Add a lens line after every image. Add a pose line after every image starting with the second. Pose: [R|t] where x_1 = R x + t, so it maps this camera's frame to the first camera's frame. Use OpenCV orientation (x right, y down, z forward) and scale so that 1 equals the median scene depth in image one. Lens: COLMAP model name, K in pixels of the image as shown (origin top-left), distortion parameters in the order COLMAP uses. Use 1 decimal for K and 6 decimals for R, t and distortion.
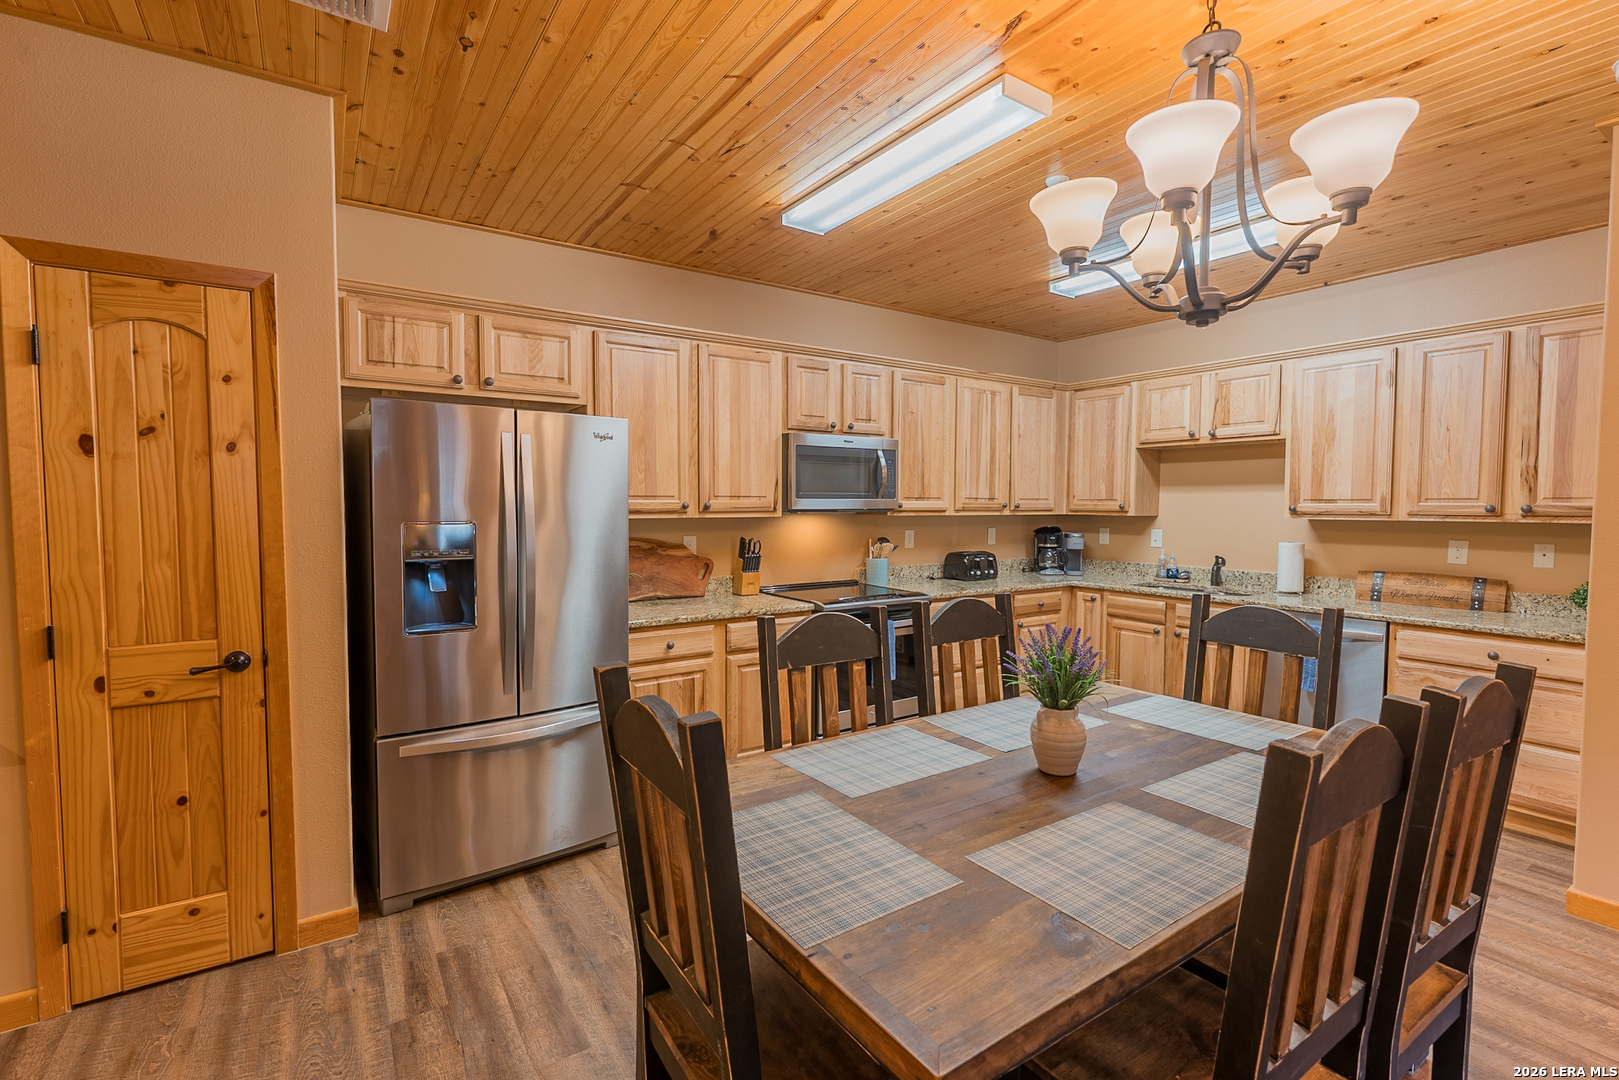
lens RADIAL K [[732.3, 0, 787.1], [0, 732.3, 535.2], [0, 0, 1]] dist [0.002931, -0.000939]
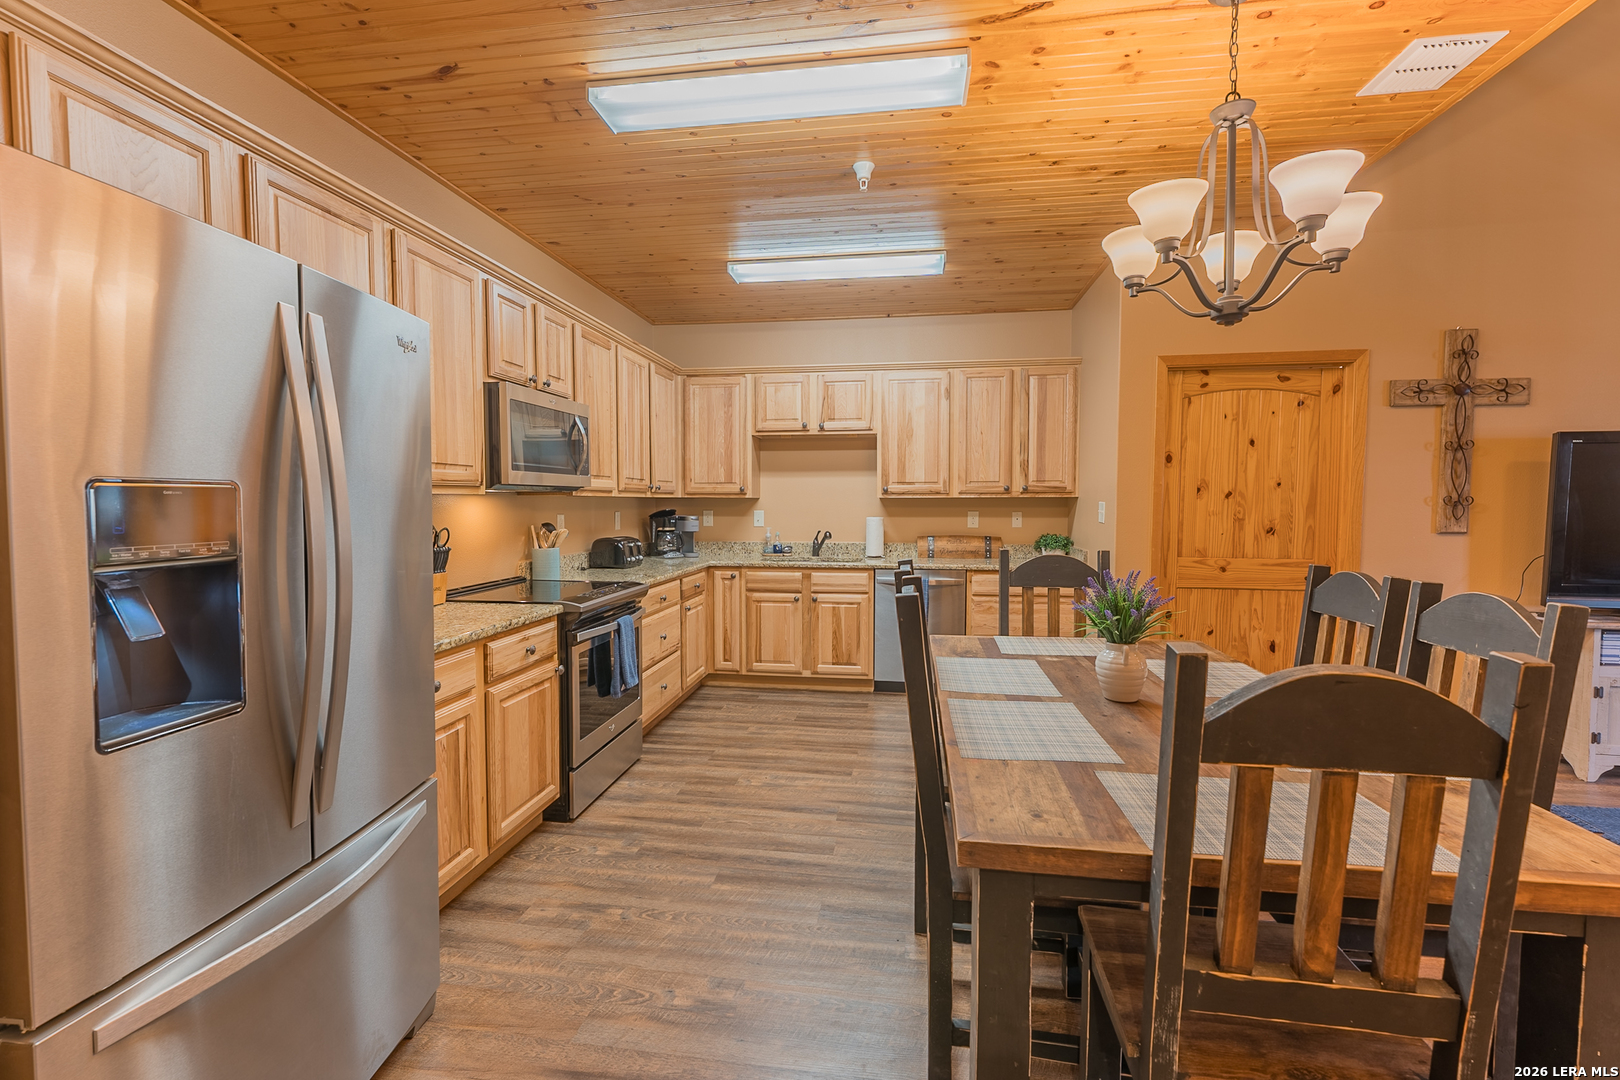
lens RADIAL K [[732.7, 0, 793.9], [0, 732.7, 536.8], [0, 0, 1]] dist [0.002931, -0.000939]
pose [[0.666586, -0.039275, 0.744393, -0.336610], [0.035002, 0.999159, 0.021373, 0.012008], [-0.744606, 0.011808, 0.667400, 0.258783]]
